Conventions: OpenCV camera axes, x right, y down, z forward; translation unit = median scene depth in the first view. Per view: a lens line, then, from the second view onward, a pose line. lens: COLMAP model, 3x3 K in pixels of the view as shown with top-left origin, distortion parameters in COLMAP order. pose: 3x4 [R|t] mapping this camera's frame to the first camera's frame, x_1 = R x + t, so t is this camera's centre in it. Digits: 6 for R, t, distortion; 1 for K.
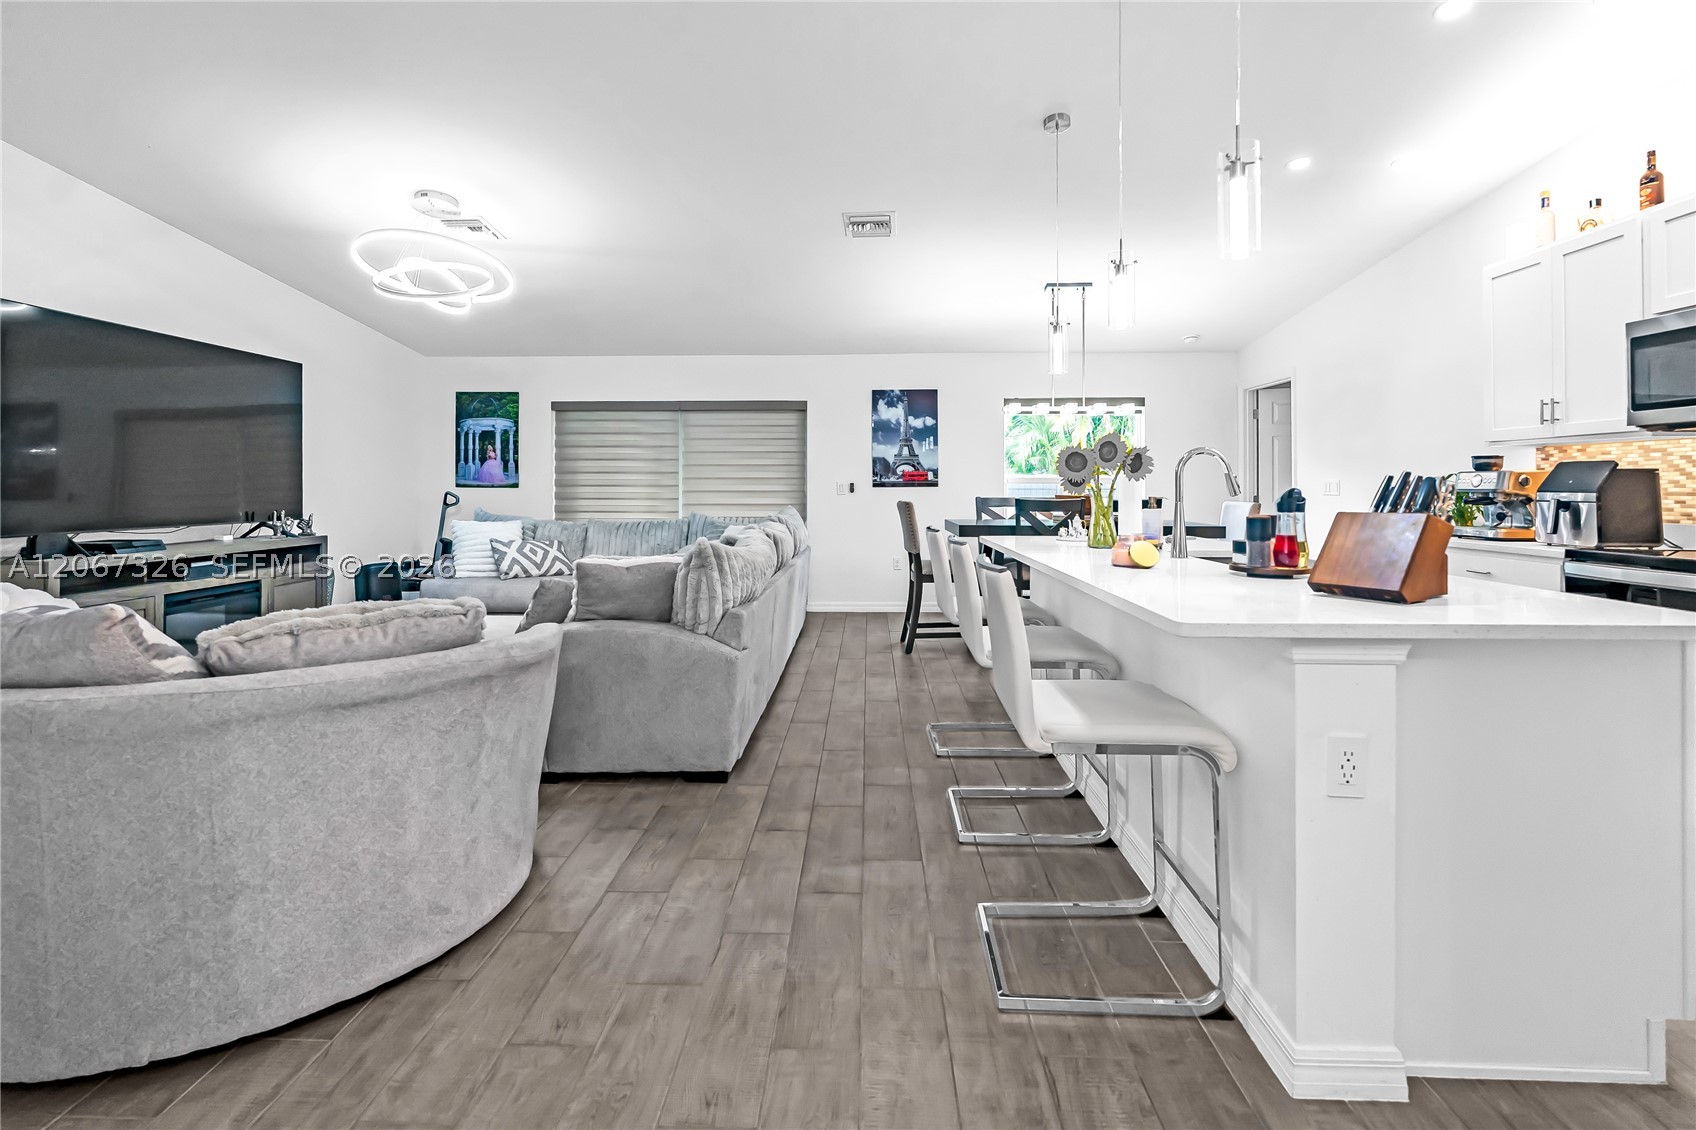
lens RADIAL K [[784.0, 0, 840.0], [0, 784.0, 481.9], [0, 0, 1]] dist [0.000376, -0.000247]
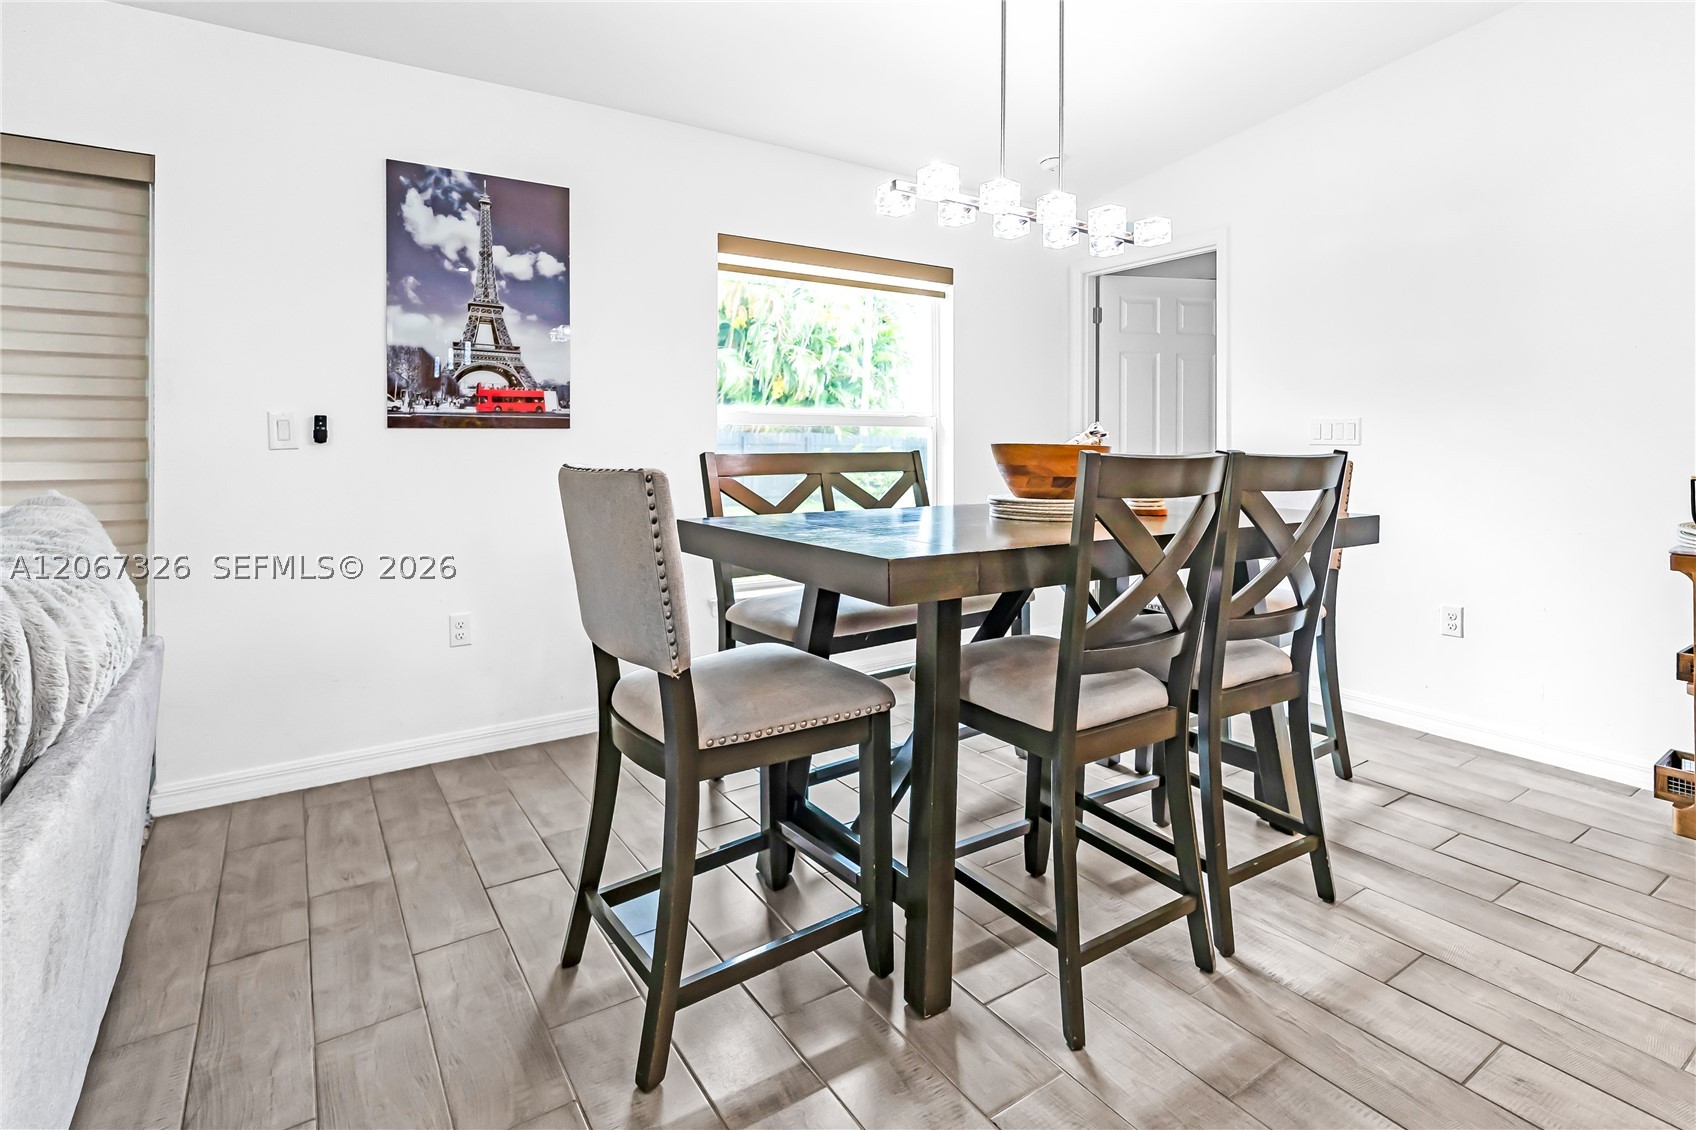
lens RADIAL K [[845.1, 0, 849.9], [0, 845.1, 447.6], [0, 0, 1]] dist [-0.000410, -0.000229]
pose [[0.812130, -0.002063, 0.583473, -0.013316], [-0.003224, 0.999963, 0.008023, 0.012321], [-0.583468, -0.008397, 0.812093, 0.574050]]
